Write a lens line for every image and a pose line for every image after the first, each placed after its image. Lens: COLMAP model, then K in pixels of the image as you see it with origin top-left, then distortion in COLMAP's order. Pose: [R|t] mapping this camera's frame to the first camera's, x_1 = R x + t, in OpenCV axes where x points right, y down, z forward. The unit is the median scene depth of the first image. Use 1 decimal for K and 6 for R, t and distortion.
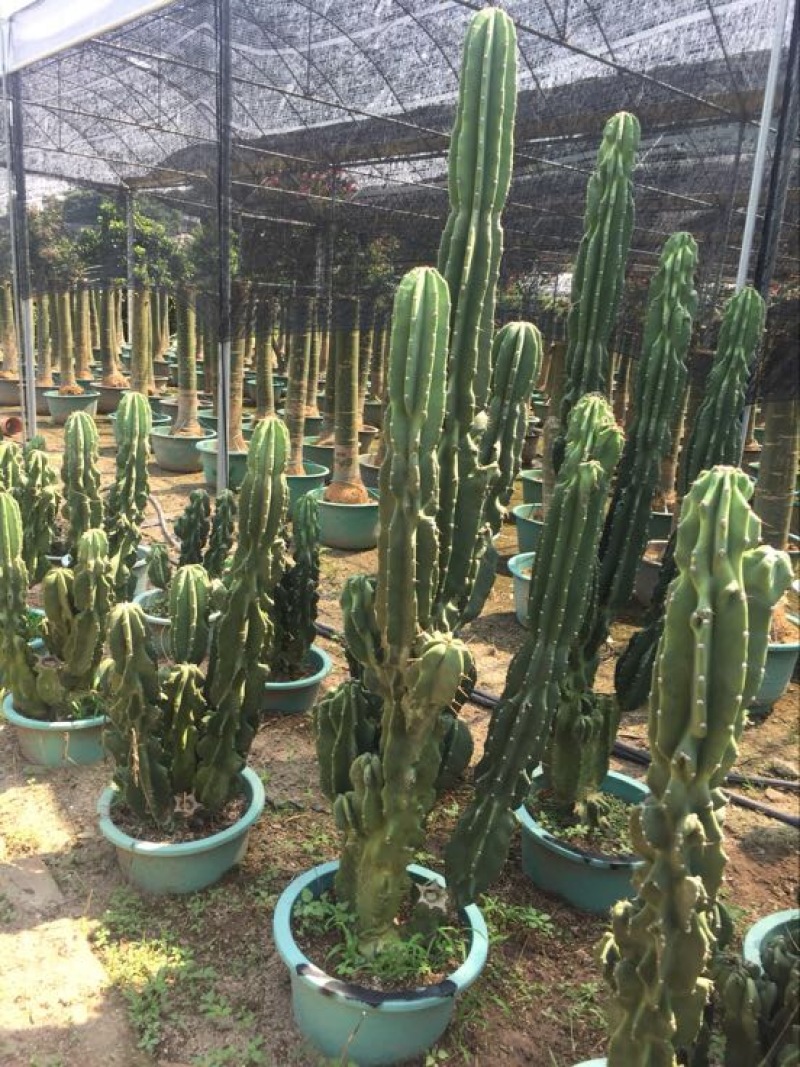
lens RADIAL K [[922.6, 0, 398.2], [0, 922.6, 529.8], [0, 0, 1]] dist [0.029374, -0.026768]
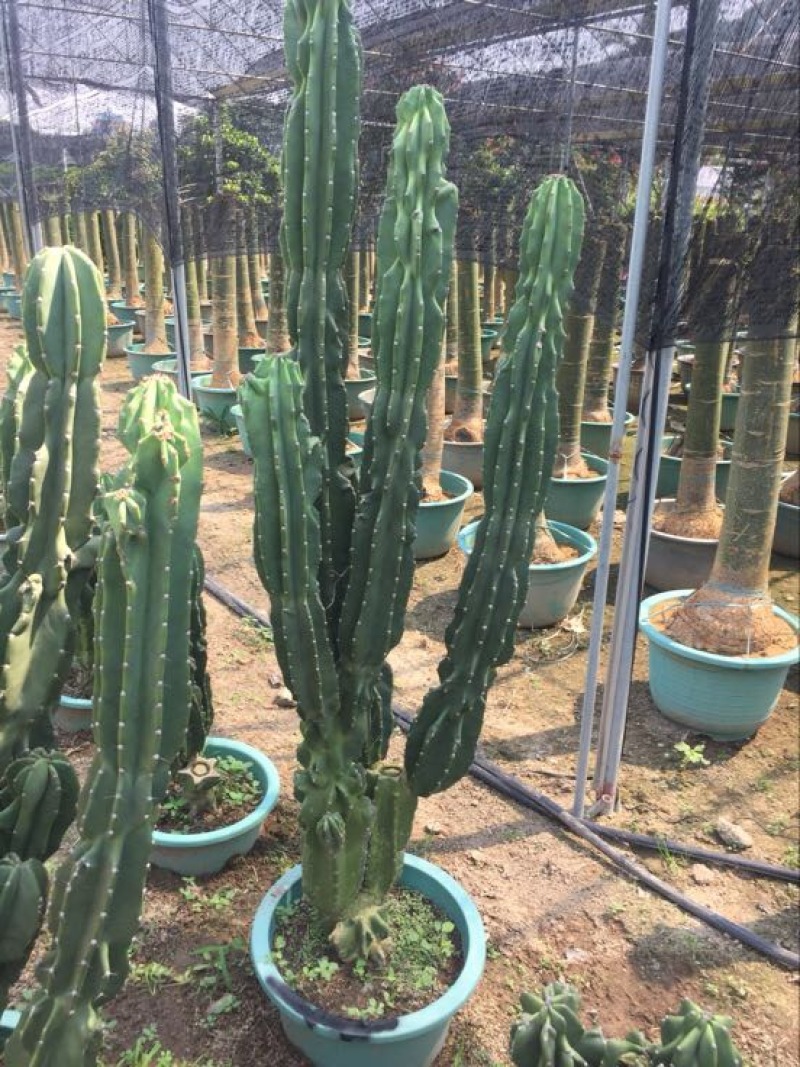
lens RADIAL K [[922.6, 0, 400.1], [0, 922.6, 534.7], [0, 0, 1]] dist [0.029374, -0.026768]
pose [[0.989482, 0.009225, -0.144363, 0.255436], [0.004452, 0.995550, 0.094132, -0.055211], [0.144589, -0.093785, 0.985037, 0.241835]]
